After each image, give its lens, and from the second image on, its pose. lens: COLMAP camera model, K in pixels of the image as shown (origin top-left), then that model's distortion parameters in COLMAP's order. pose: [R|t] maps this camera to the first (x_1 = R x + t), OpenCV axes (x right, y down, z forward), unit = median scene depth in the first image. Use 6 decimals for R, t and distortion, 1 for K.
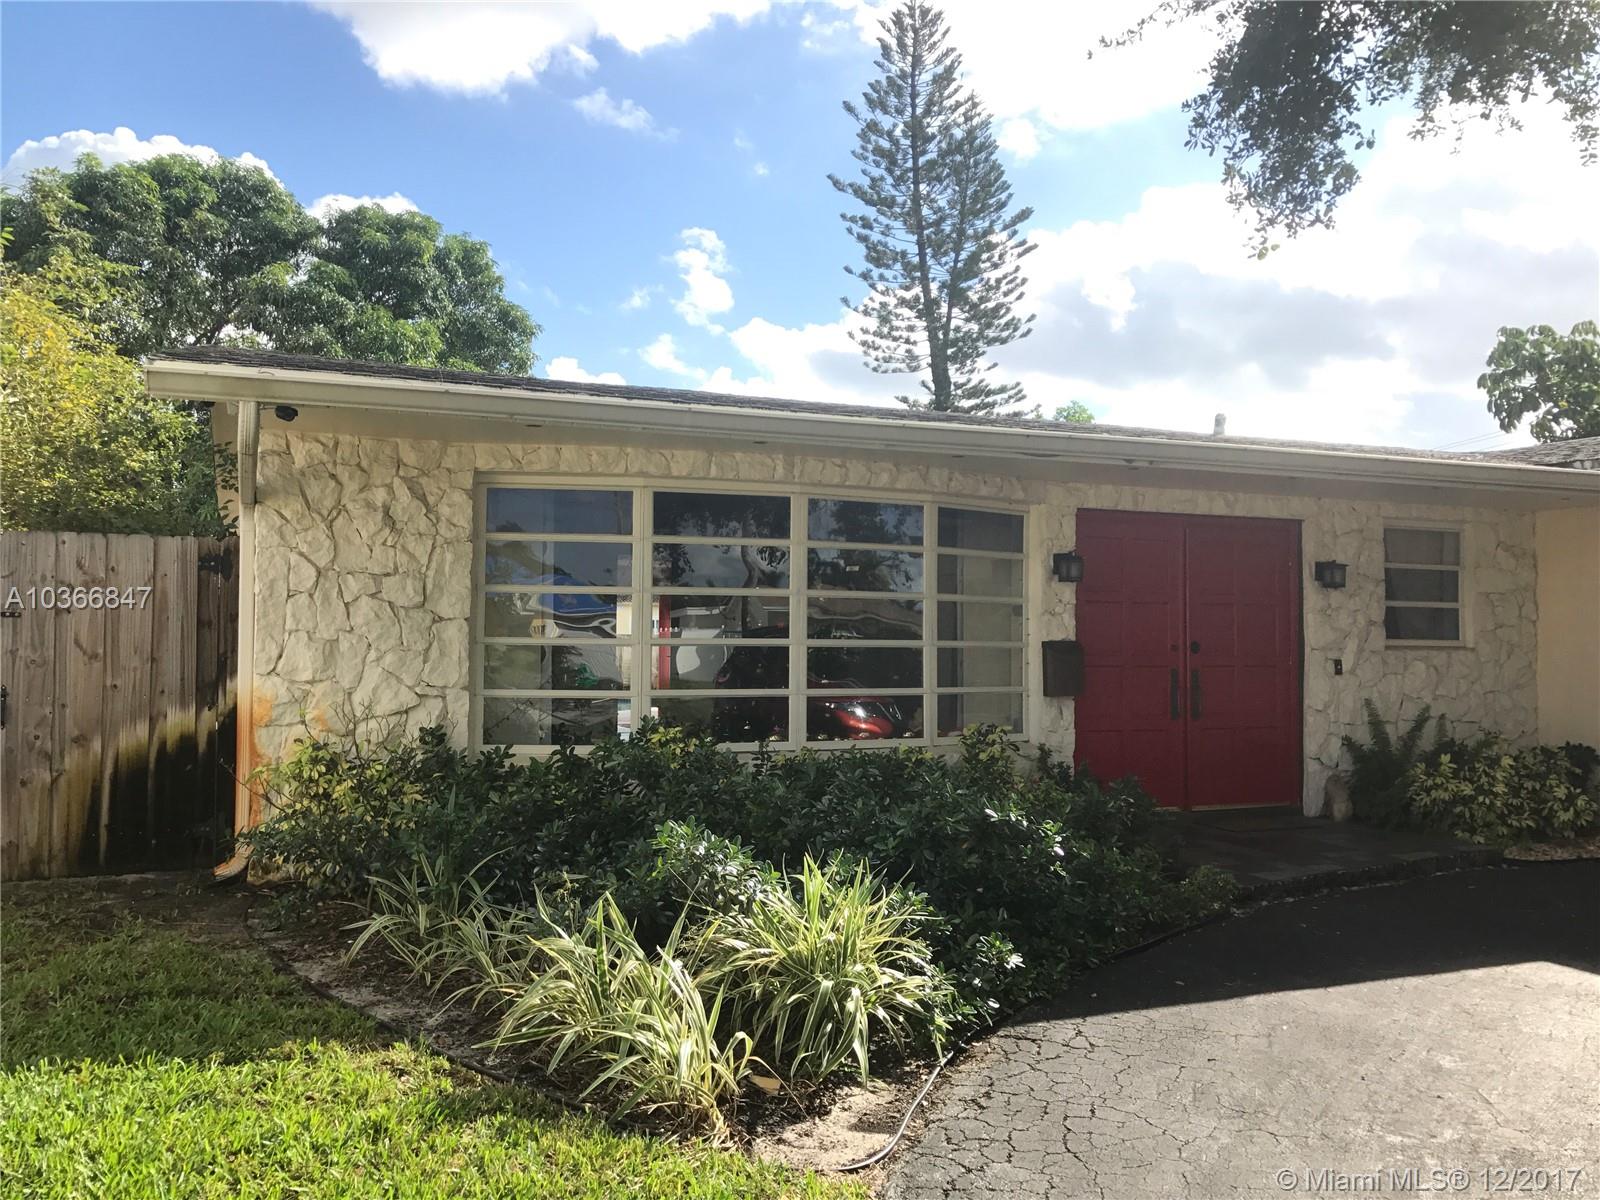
lens RADIAL K [[1313.7, 0, 800.0], [0, 1313.7, 600.0], [0, 0, 1]] dist [-0.001726, -0.001063]
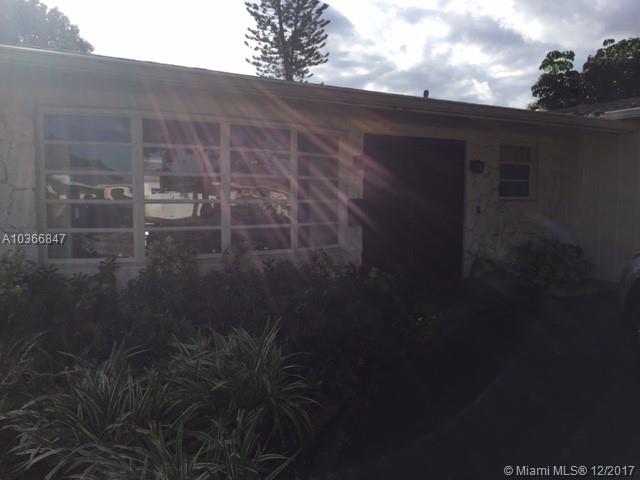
lens RADIAL K [[547.3, 0, 320.0], [0, 547.3, 240.0], [0, 0, 1]] dist [0.092324, -0.158503]
pose [[0.986845, -0.016323, 0.160845, 0.003180], [-0.002324, 0.993355, 0.115070, -0.003186], [-0.161655, -0.113930, 0.980249, 0.139659]]
